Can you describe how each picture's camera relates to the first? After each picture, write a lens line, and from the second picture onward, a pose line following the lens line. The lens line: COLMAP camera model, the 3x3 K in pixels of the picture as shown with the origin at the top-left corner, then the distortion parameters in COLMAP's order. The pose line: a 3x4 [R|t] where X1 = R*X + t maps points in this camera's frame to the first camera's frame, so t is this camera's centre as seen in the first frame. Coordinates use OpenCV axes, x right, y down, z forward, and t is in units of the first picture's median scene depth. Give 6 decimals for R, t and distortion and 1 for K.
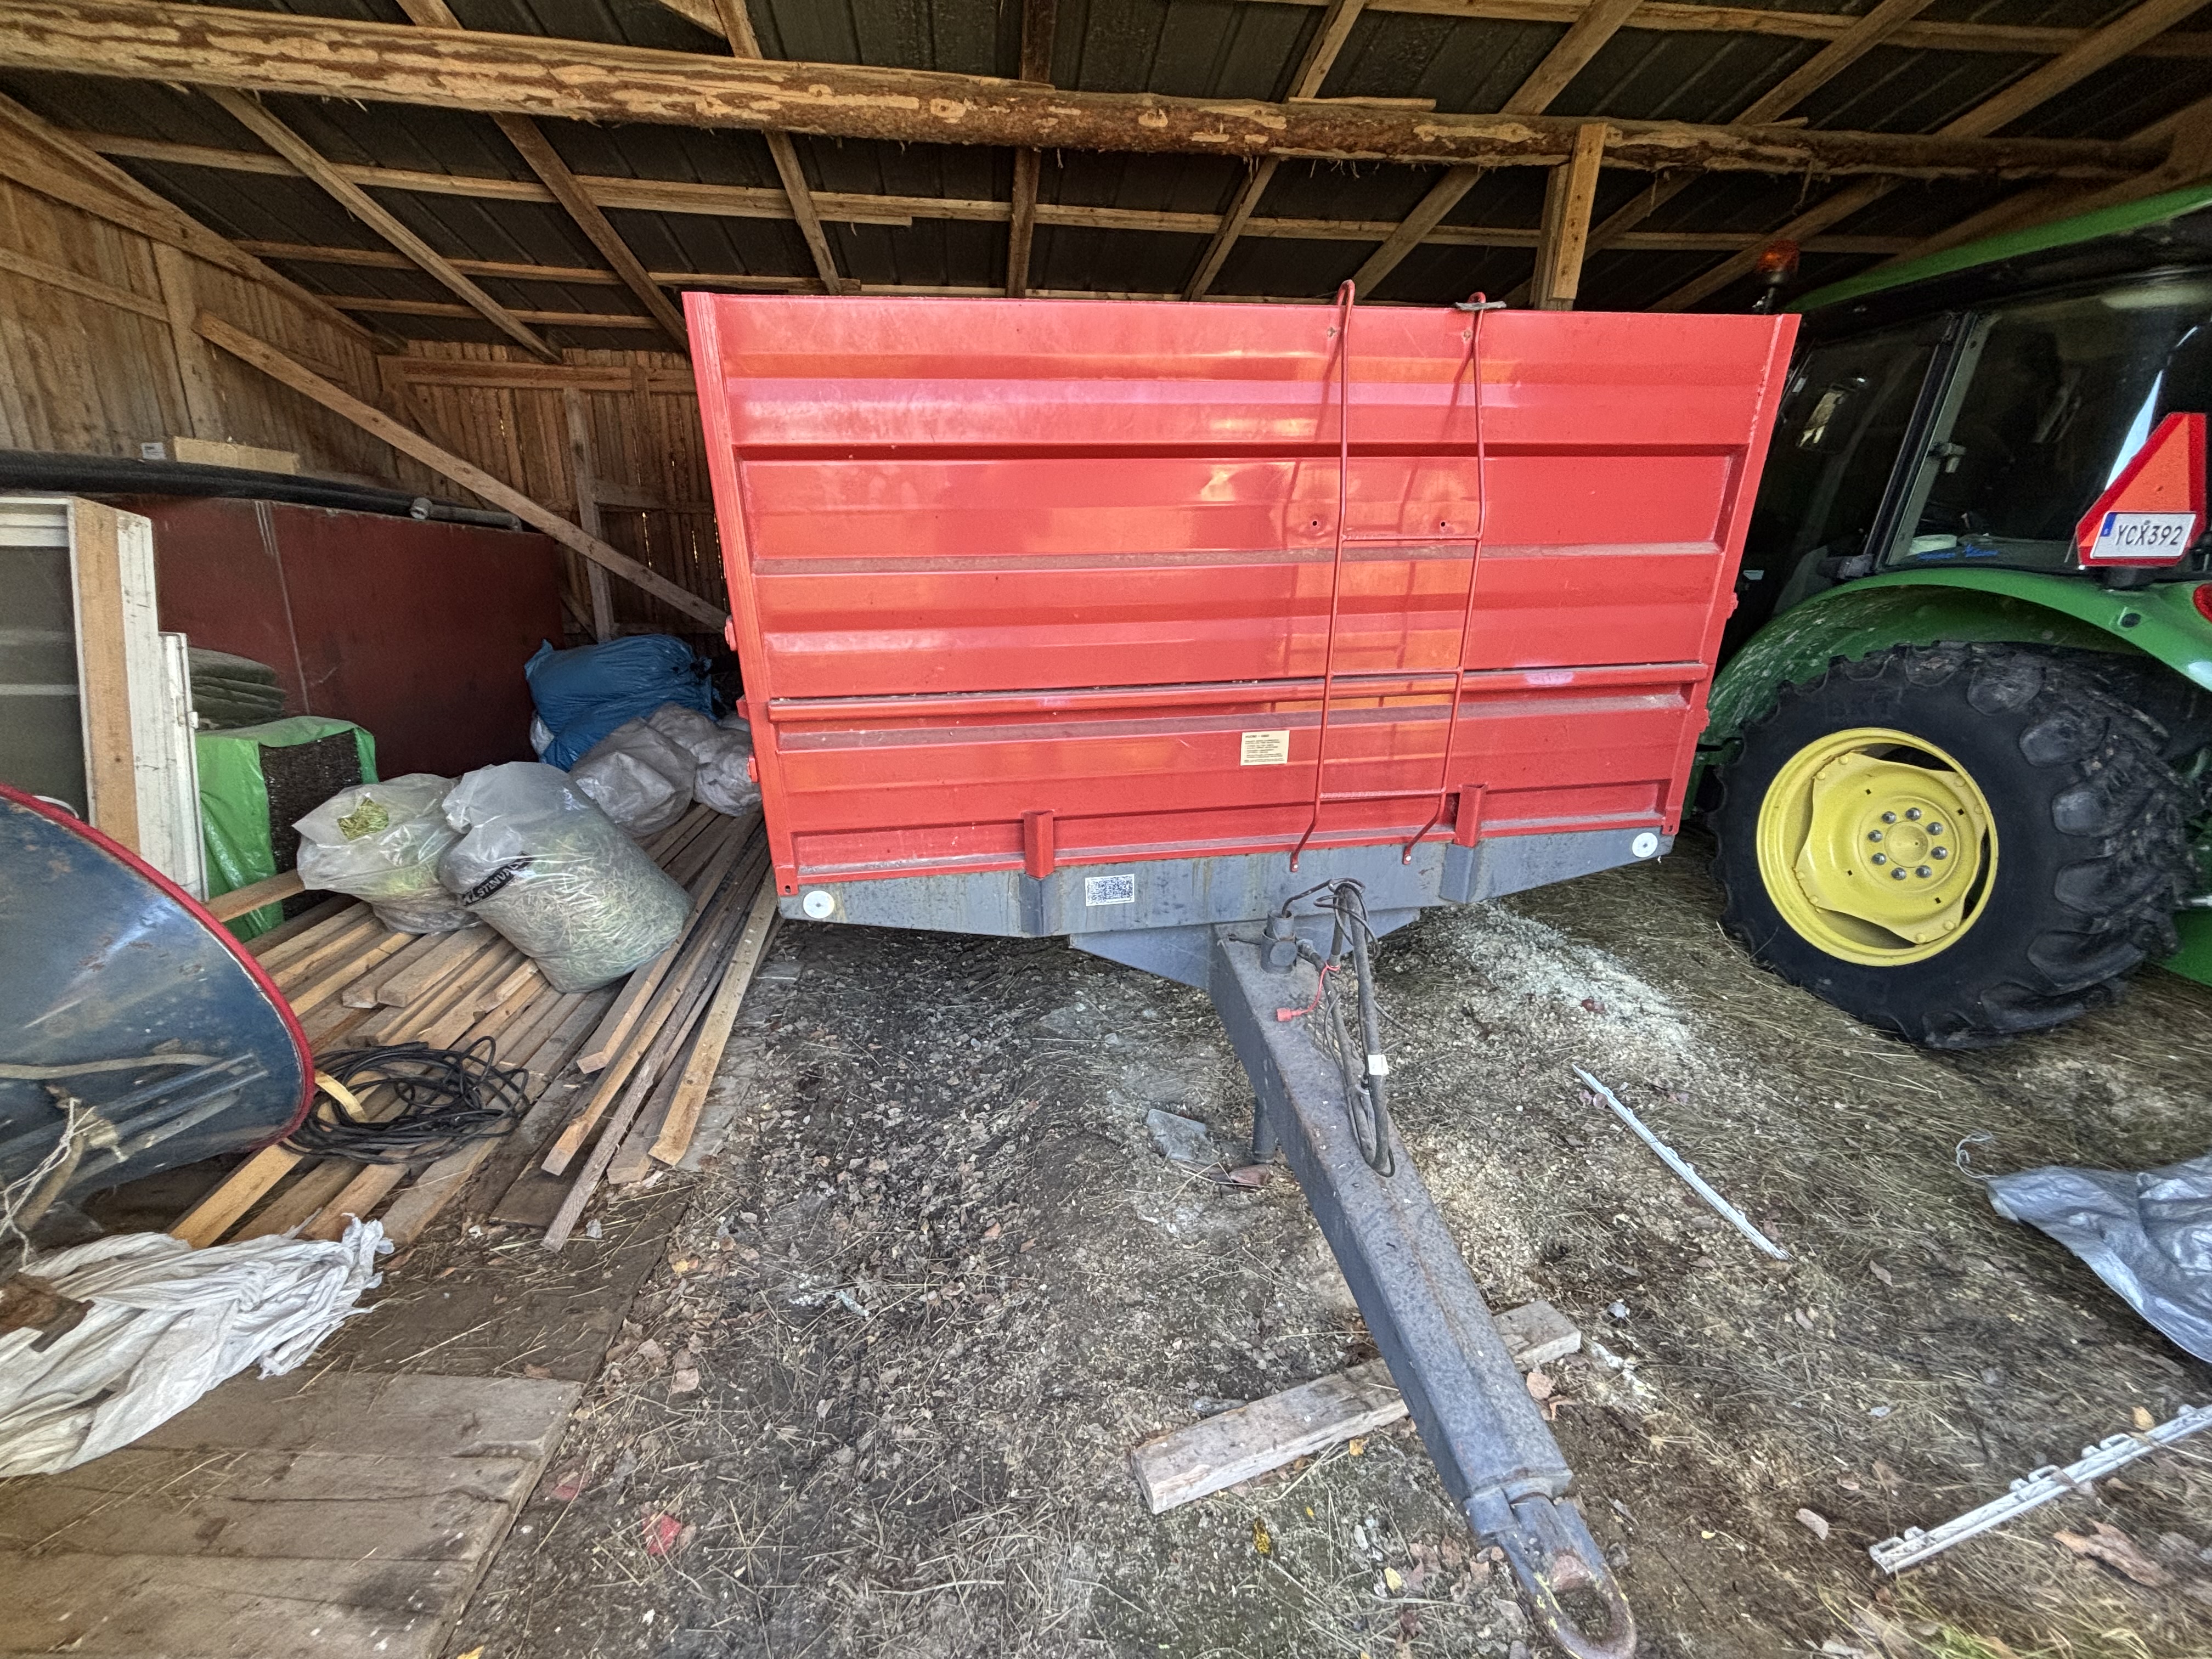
lens RADIAL K [[881.0, 0, 1139.4], [0, 881.0, 827.2], [0, 0, 1]] dist [0.006409, 0.000551]
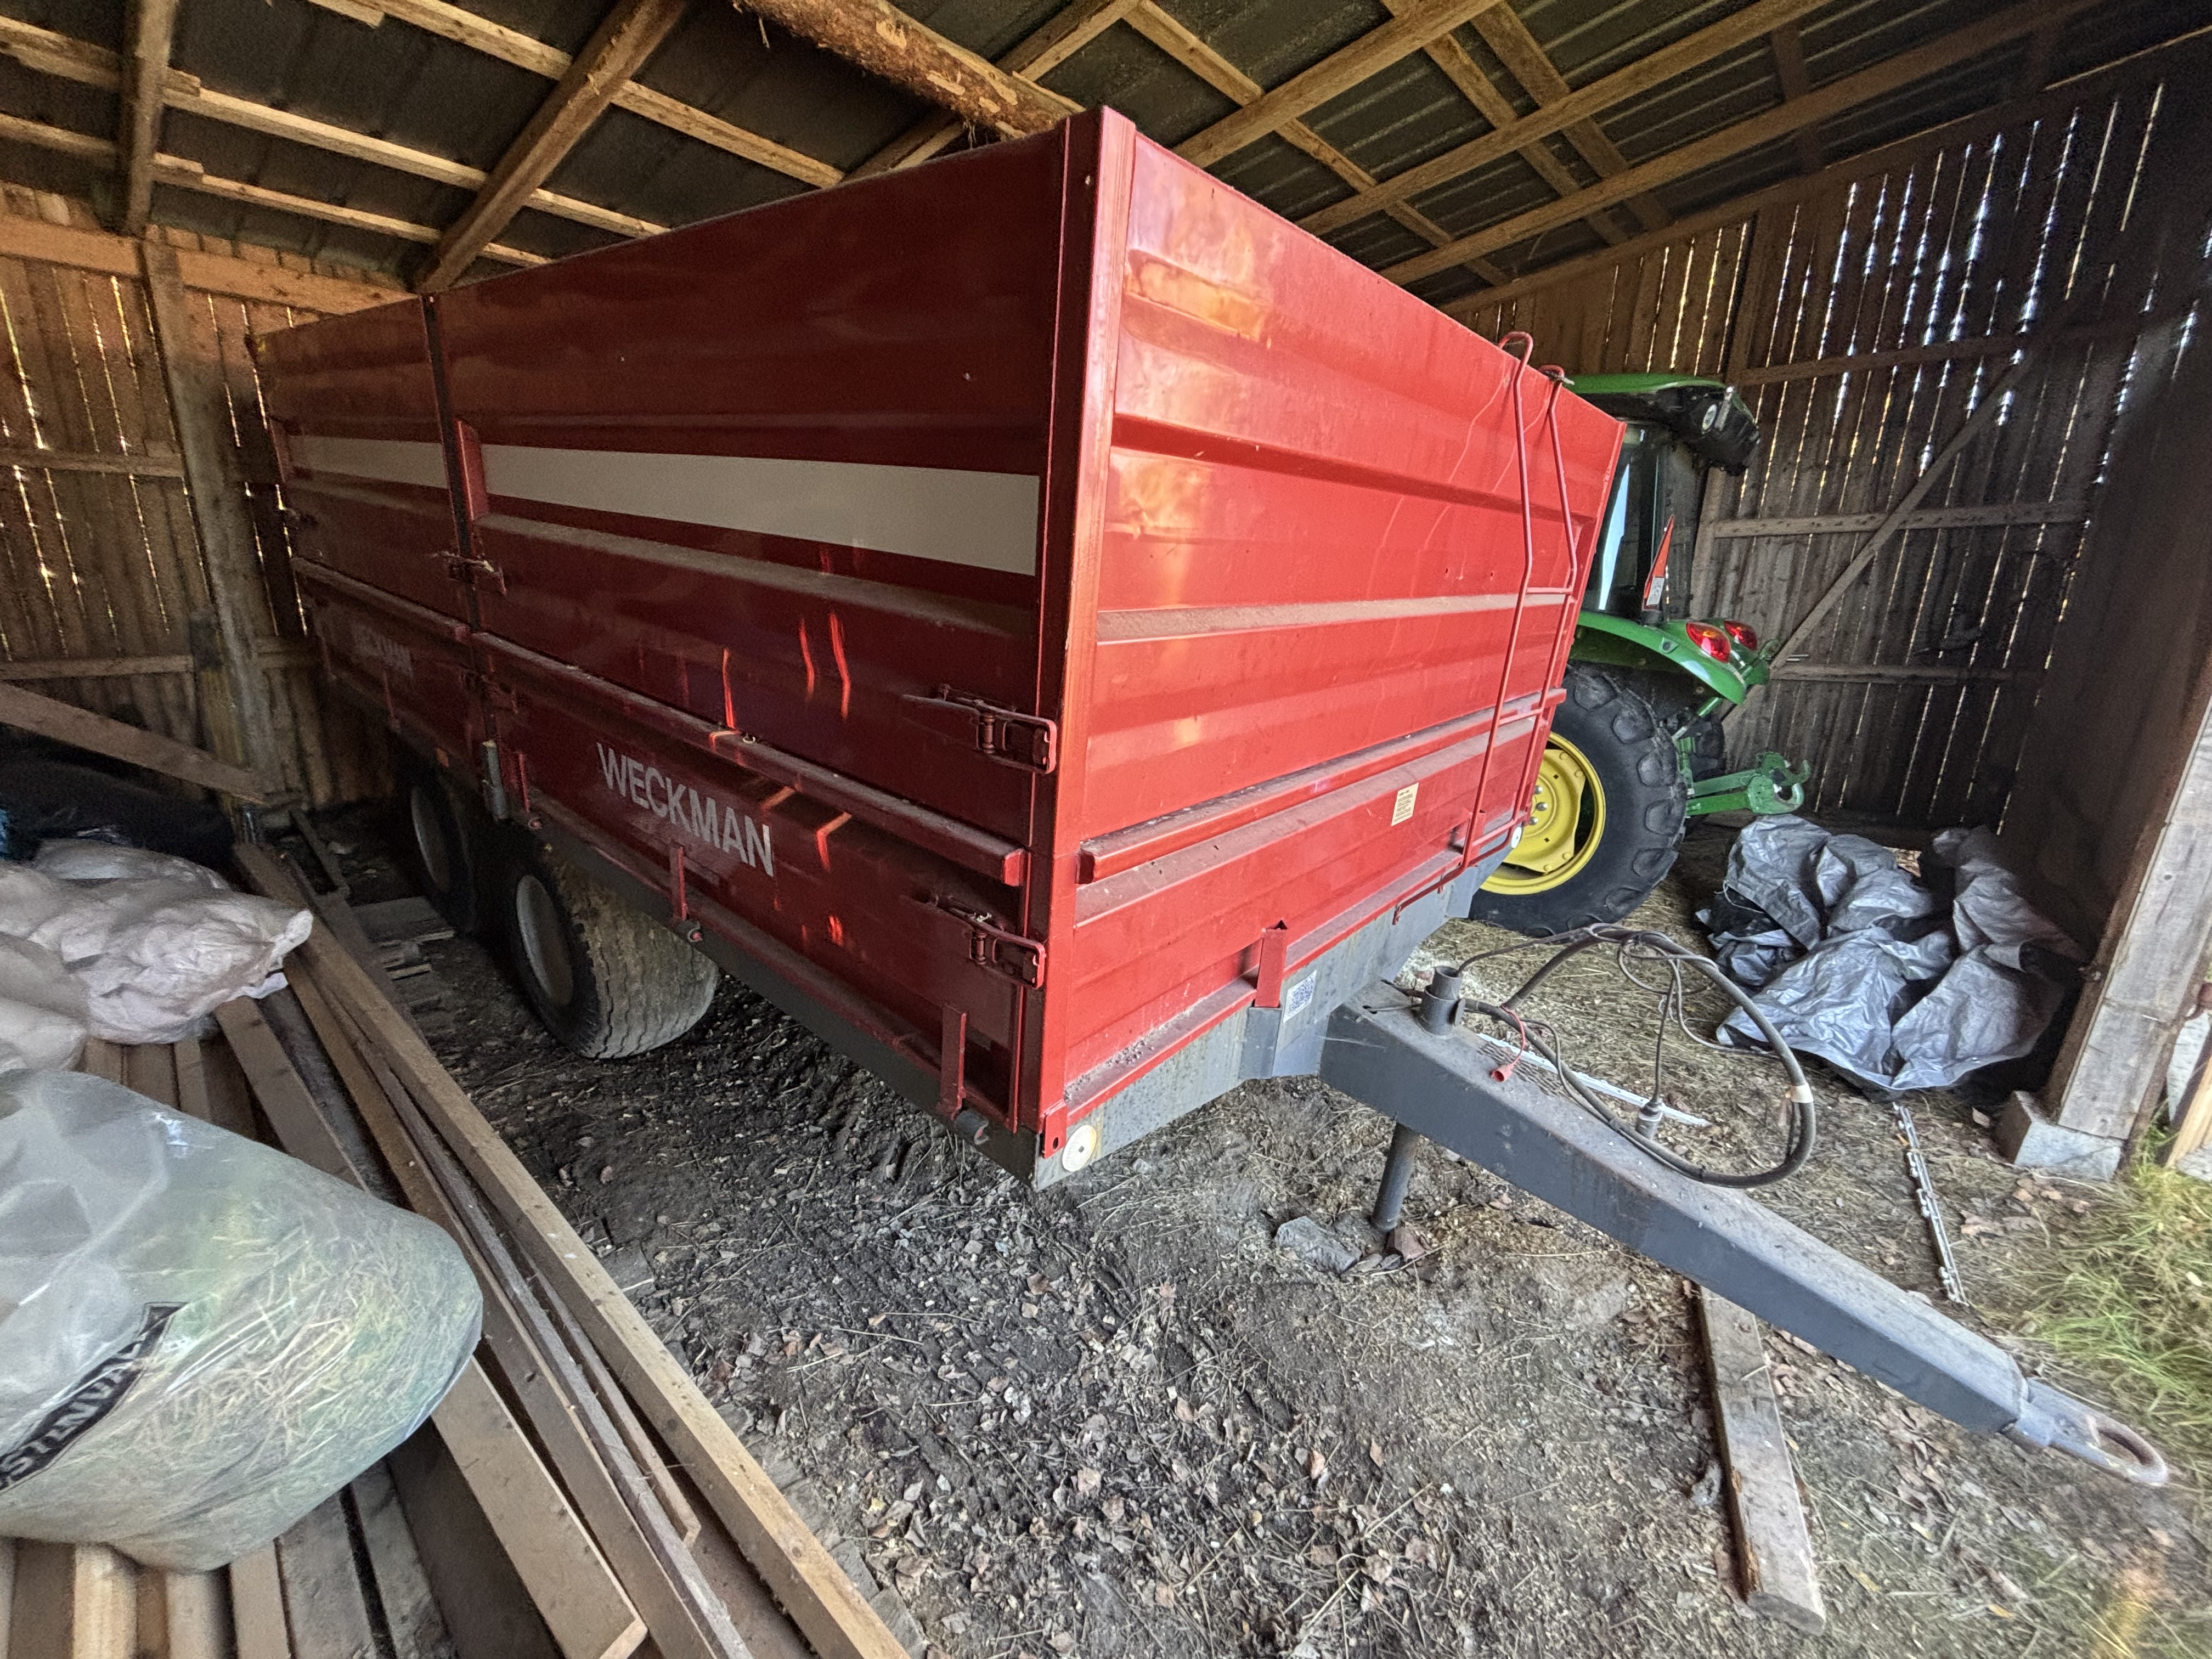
lens RADIAL K [[859.5, 0, 1106.0], [0, 859.5, 829.5], [0, 0, 1]] dist [0.014103, 0.000232]
pose [[0.770060, -0.156213, 0.618551, -0.425615], [0.155156, 0.986306, 0.055928, -0.103756], [-0.618817, 0.052904, 0.783752, 0.297843]]
